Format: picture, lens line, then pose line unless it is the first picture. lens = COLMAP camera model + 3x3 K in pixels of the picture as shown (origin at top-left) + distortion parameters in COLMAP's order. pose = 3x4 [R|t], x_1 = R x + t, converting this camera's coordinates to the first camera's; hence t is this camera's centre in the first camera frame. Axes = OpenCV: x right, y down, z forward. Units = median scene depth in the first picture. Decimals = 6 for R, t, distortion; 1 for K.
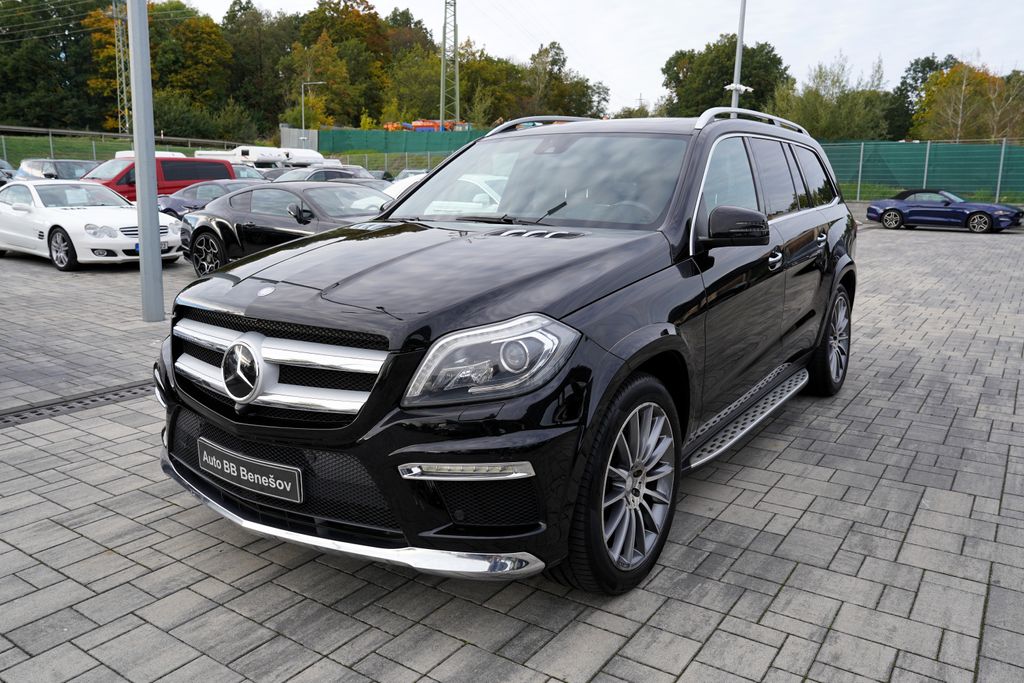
lens RADIAL K [[770.6, 0, 512.0], [0, 770.6, 341.5], [0, 0, 1]] dist [-0.043575, 0.011402]
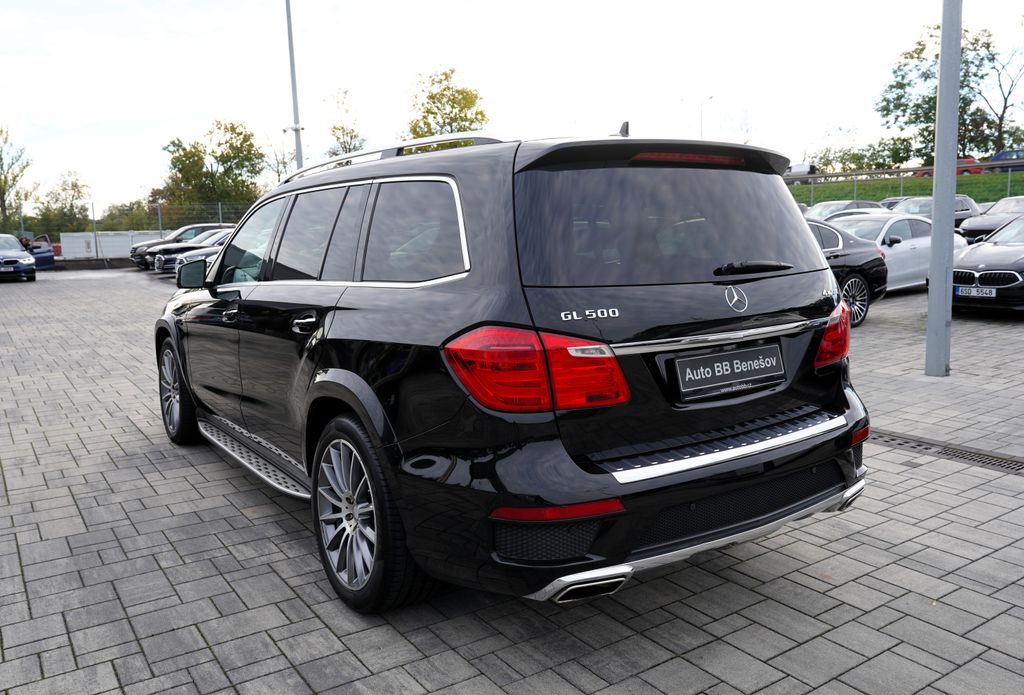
lens RADIAL K [[835.7, 0, 512.0], [0, 835.7, 347.5], [0, 0, 1]] dist [0.002792, 0.003761]
pose [[-0.372031, 0.143973, -0.916987, 1.619170], [-0.164677, 0.961989, 0.217849, -0.486589], [0.913496, 0.232053, -0.334180, 2.228968]]
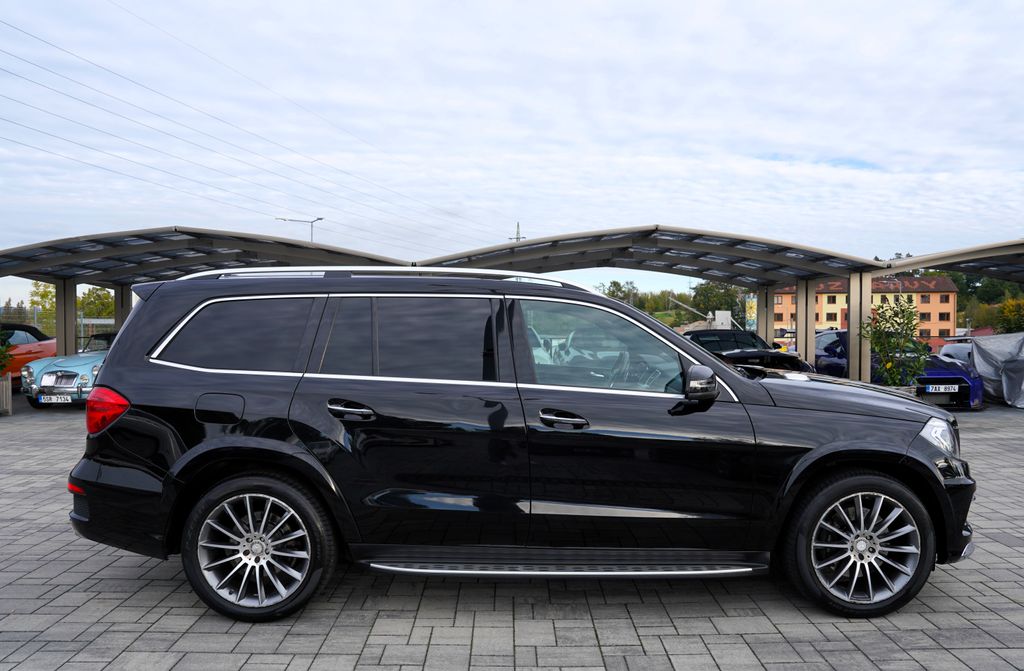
lens RADIAL K [[715.1, 0, 512.0], [0, 715.1, 335.5], [0, 0, 1]] dist [-0.125686, 0.100077]
pose [[-0.564575, -0.023405, 0.825050, -1.015259], [0.160653, 0.977364, 0.137660, -0.520617], [-0.809596, 0.210266, -0.548036, 2.294092]]
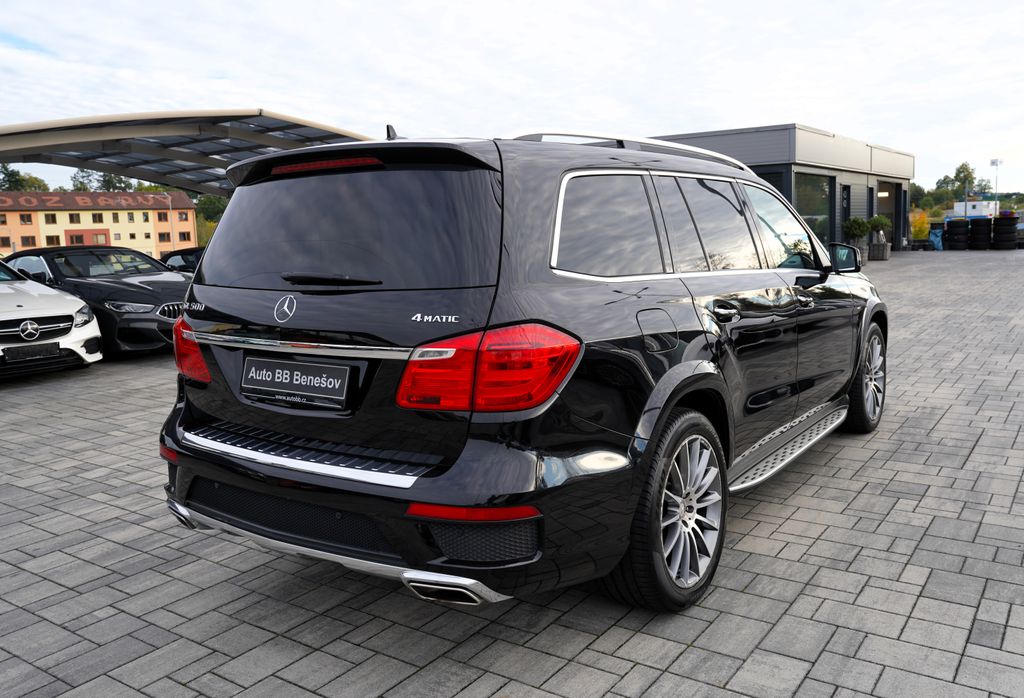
lens RADIAL K [[837.5, 0, 512.0], [0, 837.5, 349.0], [0, 0, 1]] dist [-0.013205, -0.003131]
pose [[-0.999305, 0.027263, 0.025406, 0.384840], [0.034219, 0.941282, 0.335883, -0.637633], [-0.014757, 0.336519, -0.941561, 3.018908]]
